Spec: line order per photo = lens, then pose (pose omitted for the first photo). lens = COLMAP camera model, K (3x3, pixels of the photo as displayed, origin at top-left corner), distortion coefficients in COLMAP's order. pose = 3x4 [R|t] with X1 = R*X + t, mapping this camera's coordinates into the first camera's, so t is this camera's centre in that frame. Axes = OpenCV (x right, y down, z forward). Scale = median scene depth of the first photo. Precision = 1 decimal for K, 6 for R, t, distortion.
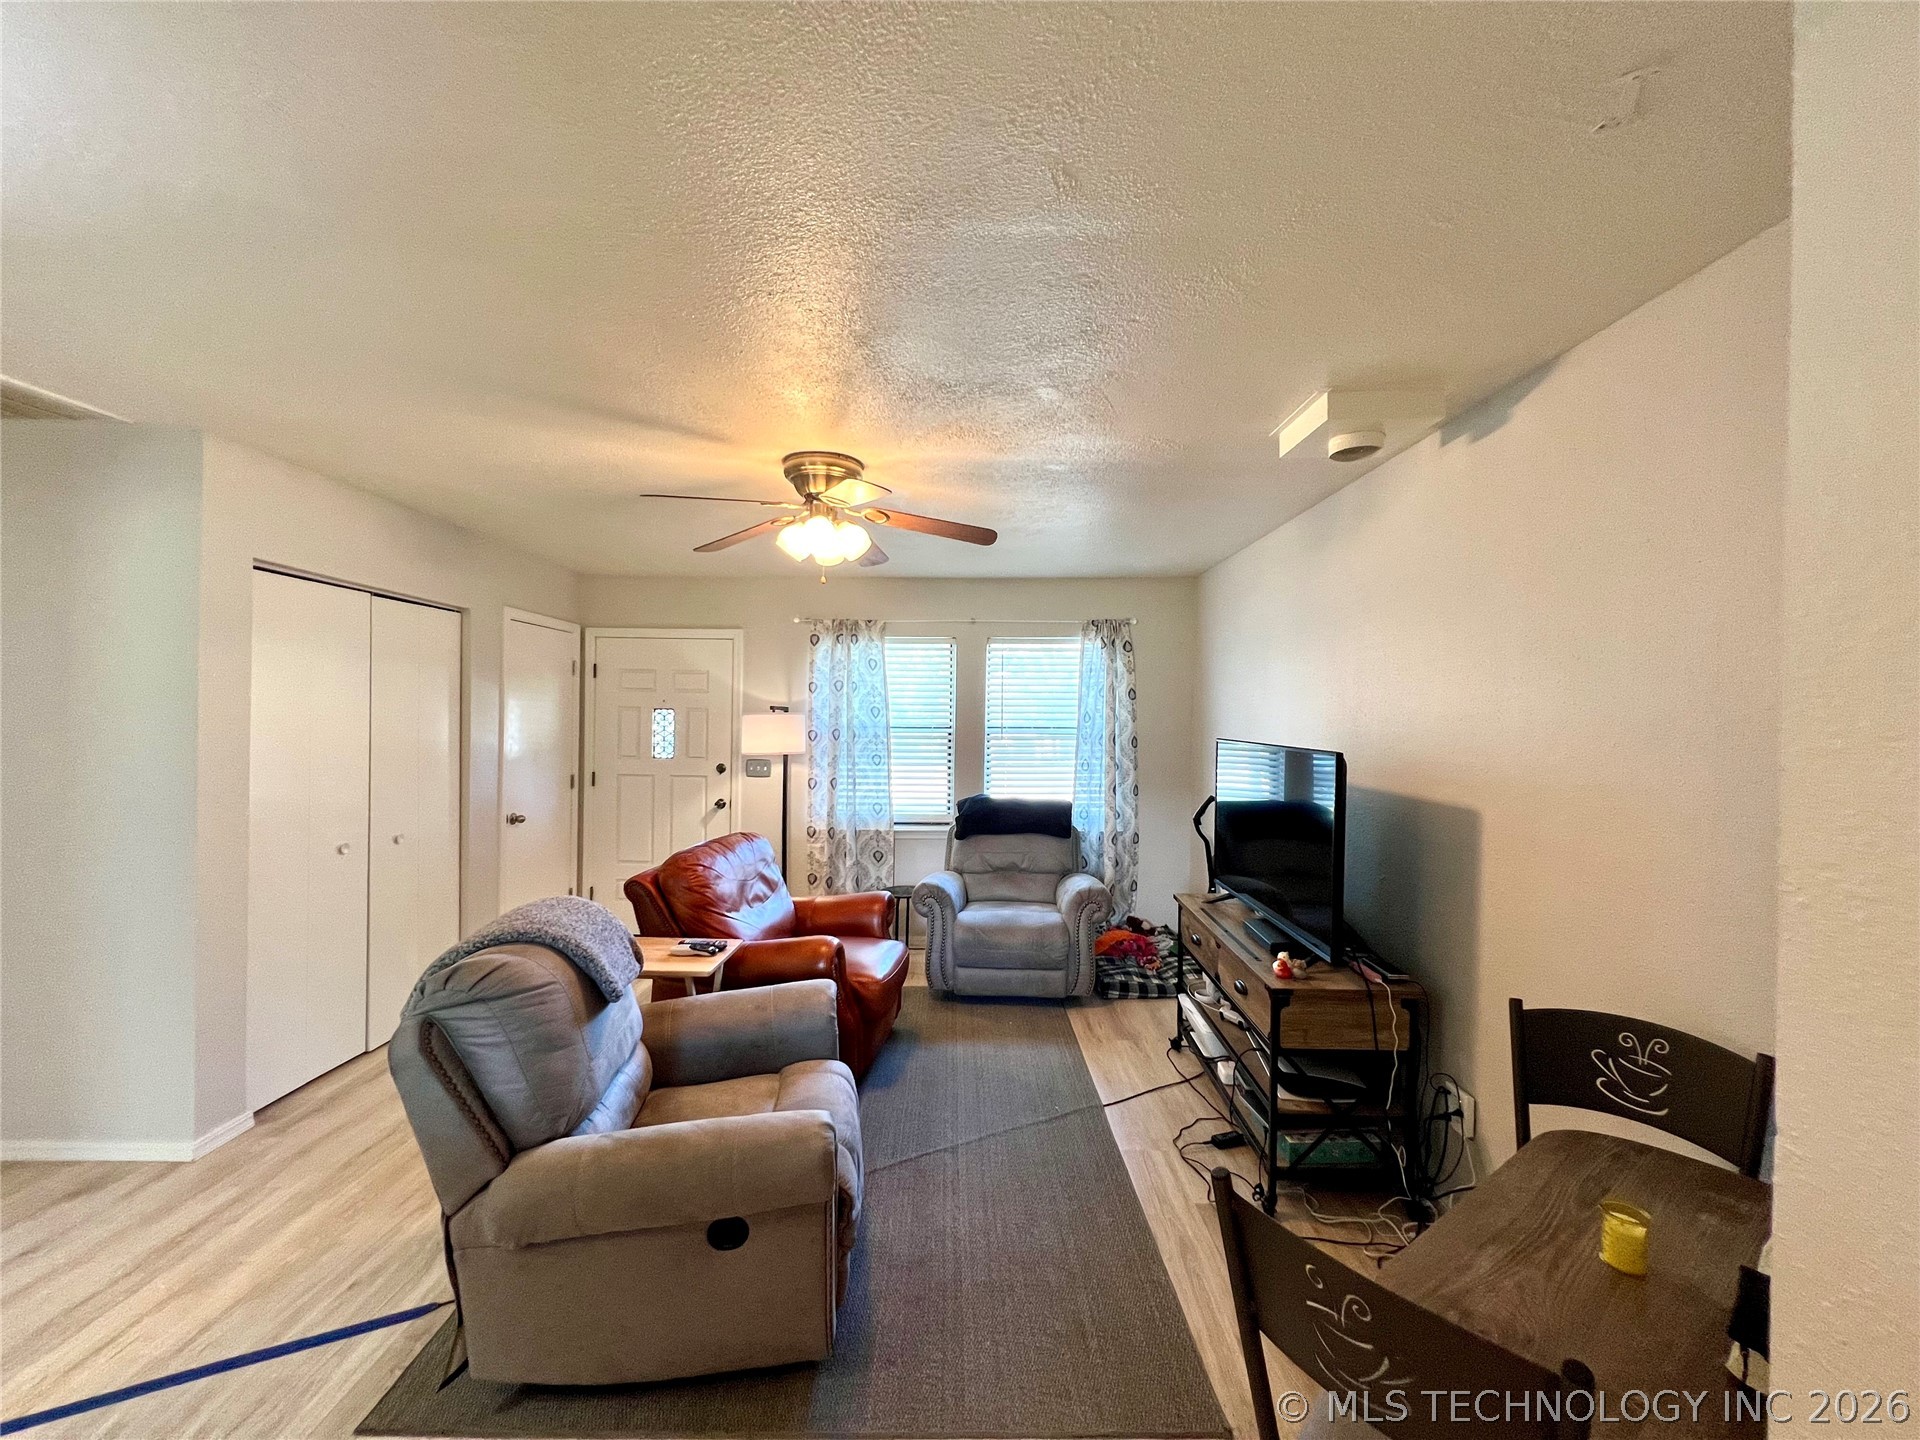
lens RADIAL K [[764.7, 0, 963.0], [0, 764.7, 715.8], [0, 0, 1]] dist [-0.006068, 0.001016]
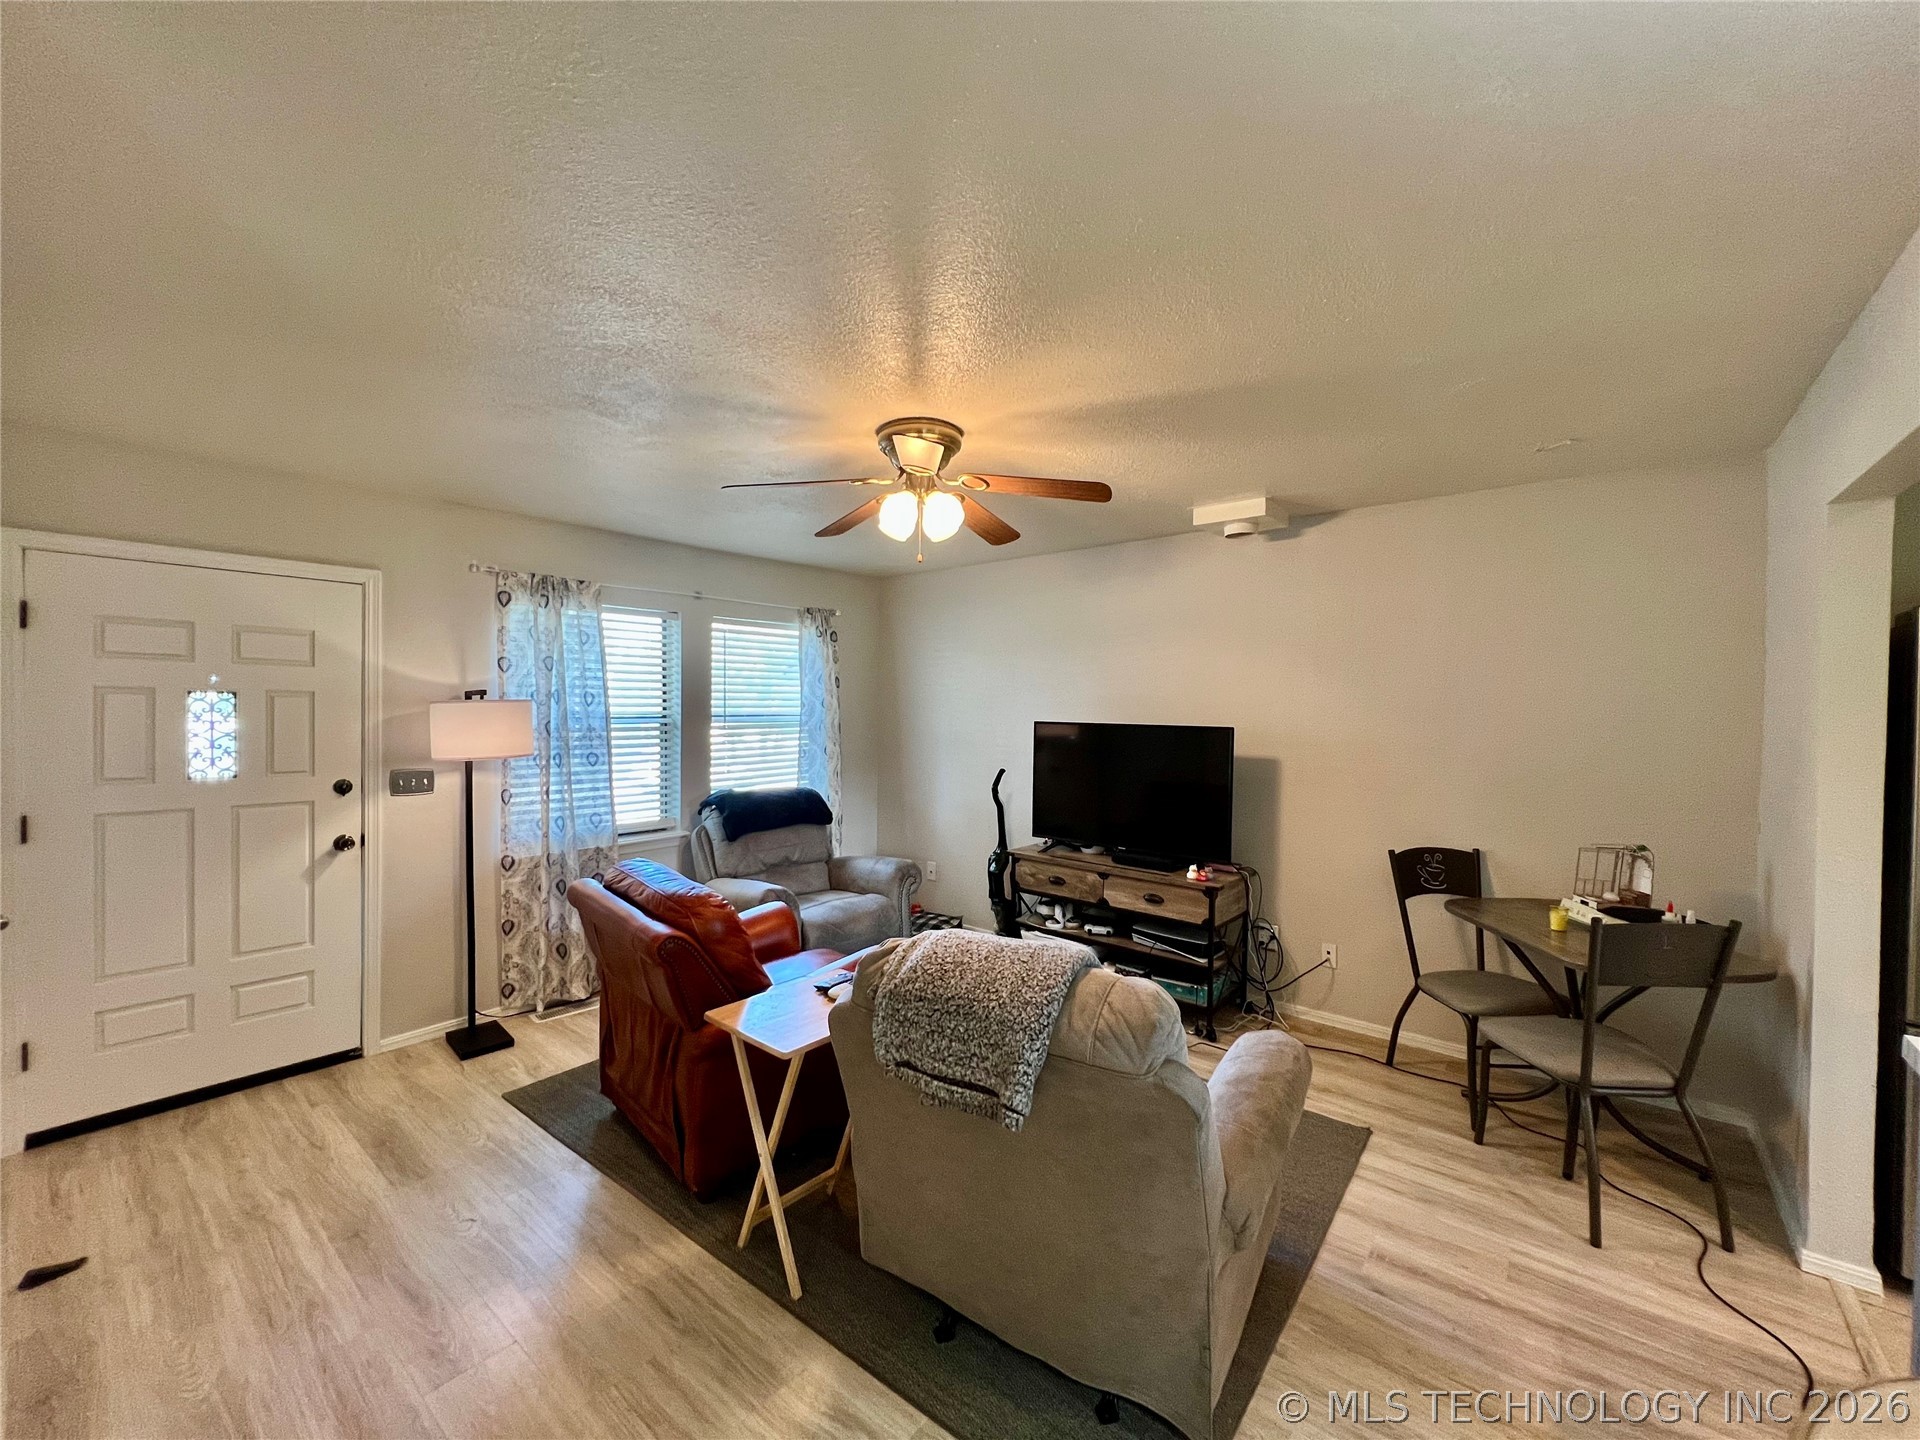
lens RADIAL K [[764.7, 0, 960.8], [0, 764.7, 716.8], [0, 0, 1]] dist [-0.006068, 0.001016]
pose [[0.631317, -0.016083, 0.775358, -0.484197], [0.000118, 0.999787, 0.020642, -0.002277], [-0.775525, -0.012940, 0.631184, 0.207040]]
